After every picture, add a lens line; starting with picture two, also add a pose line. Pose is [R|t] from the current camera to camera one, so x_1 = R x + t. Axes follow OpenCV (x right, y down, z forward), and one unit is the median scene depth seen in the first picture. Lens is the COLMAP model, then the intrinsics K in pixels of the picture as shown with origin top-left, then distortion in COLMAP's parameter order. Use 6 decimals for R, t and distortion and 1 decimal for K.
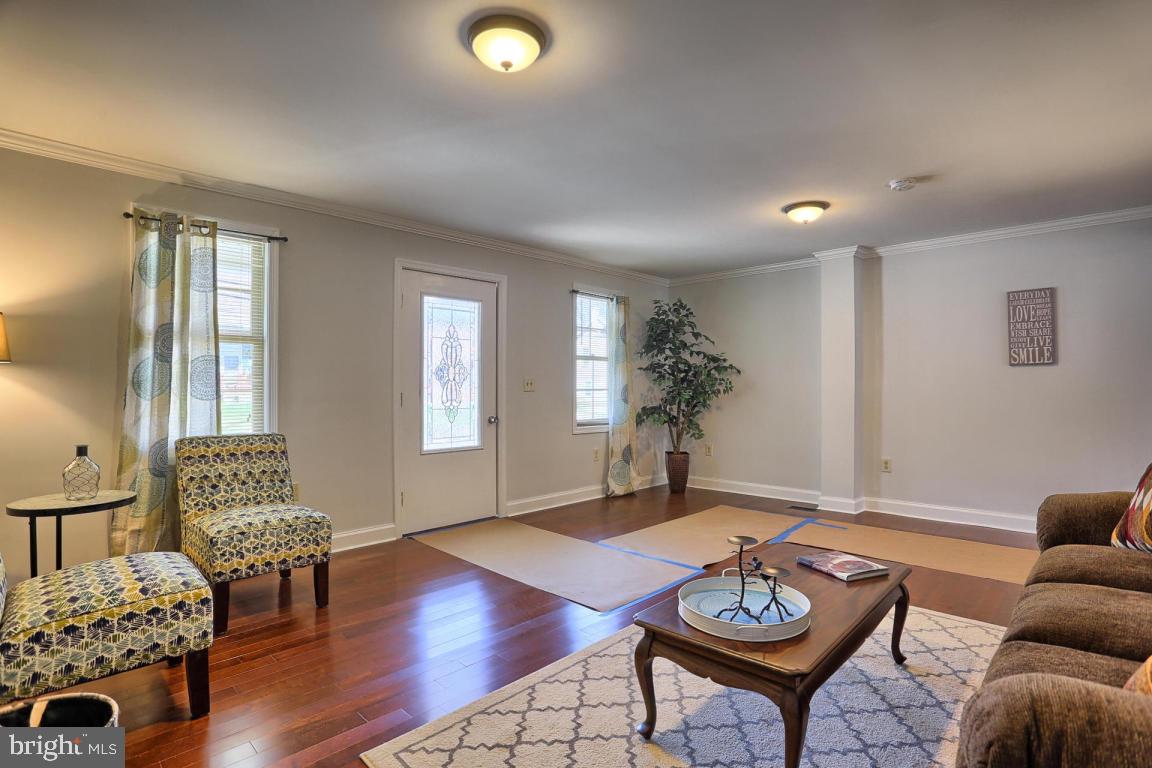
lens RADIAL K [[566.2, 0, 588.4], [0, 566.2, 384.1], [0, 0, 1]] dist [-0.120235, 0.027696]
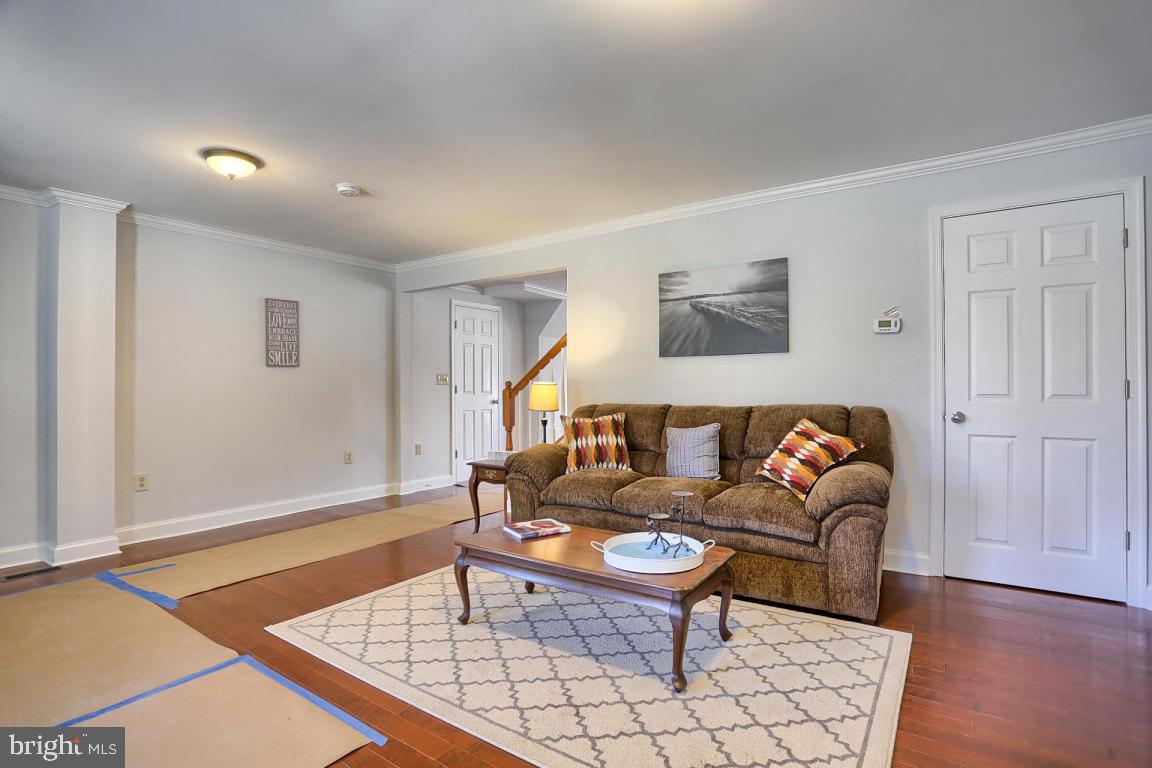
lens RADIAL K [[546.2, 0, 576.0], [0, 546.2, 384.0], [0, 0, 1]] dist [-0.065932, 0.000010]
pose [[-0.157970, -0.002232, 0.987441, -0.384180], [0.003688, 0.999989, 0.002850, 0.000173], [-0.987437, 0.004092, -0.157960, 0.550343]]
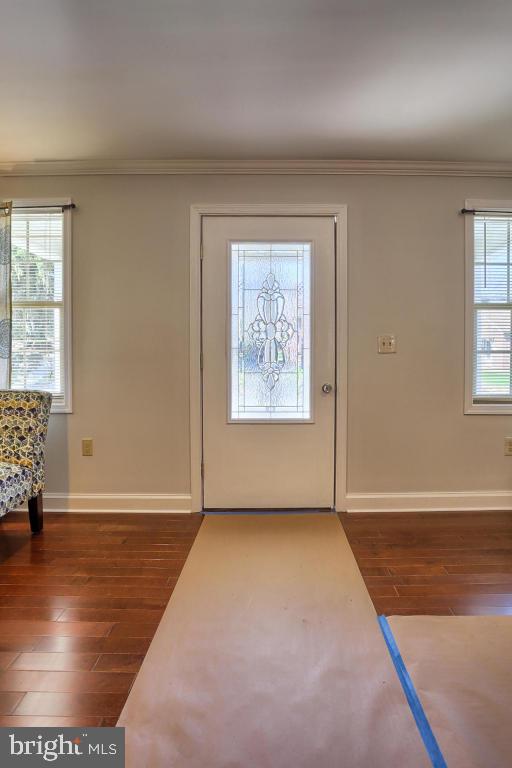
lens RADIAL K [[394.9, 0, 259.8], [0, 394.9, 362.8], [0, 0, 1]] dist [-0.061380, 0.000338]
pose [[0.684808, 0.016399, -0.728539, 0.188904], [0.001487, 0.999713, 0.023900, 0.015016], [0.728722, -0.017450, 0.684587, 0.604422]]
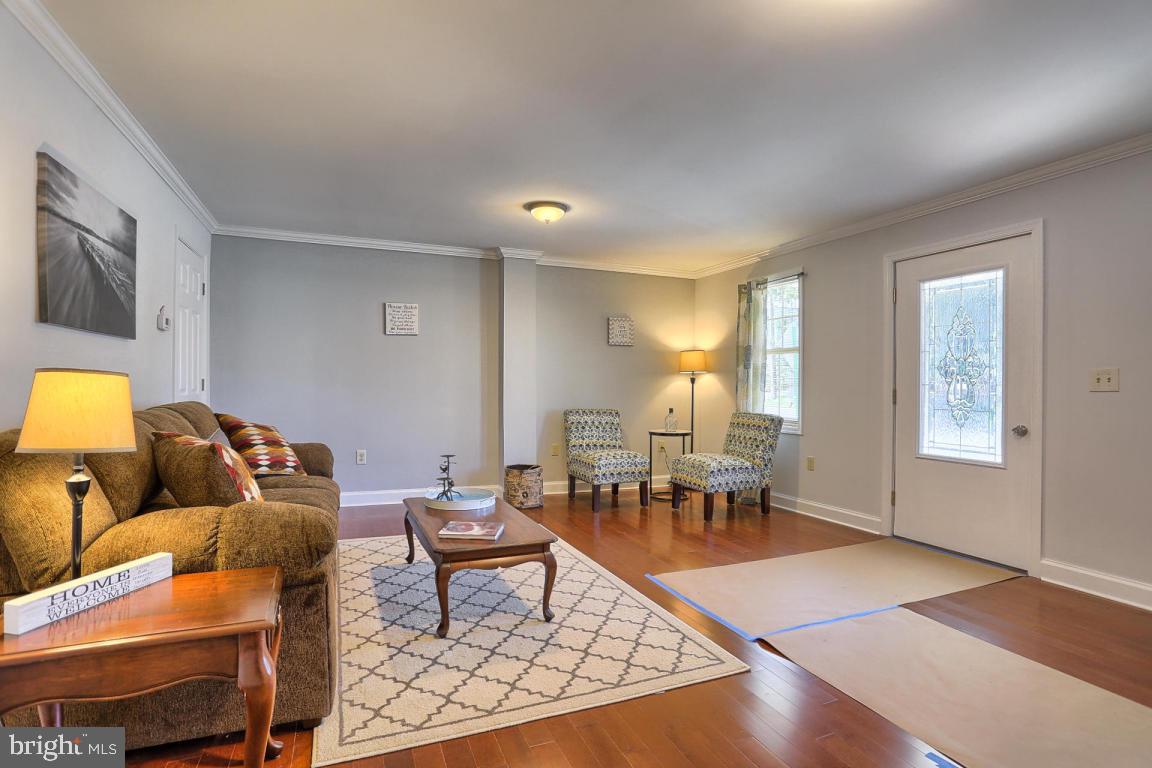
lens RADIAL K [[564.3, 0, 569.1], [0, 564.3, 382.8], [0, 0, 1]] dist [-0.094550, 0.048329]
pose [[-0.422690, -0.003986, -0.906265, 0.749665], [-0.002439, 0.999992, -0.003261, 0.007992], [0.906271, 0.000832, -0.422696, 0.853184]]
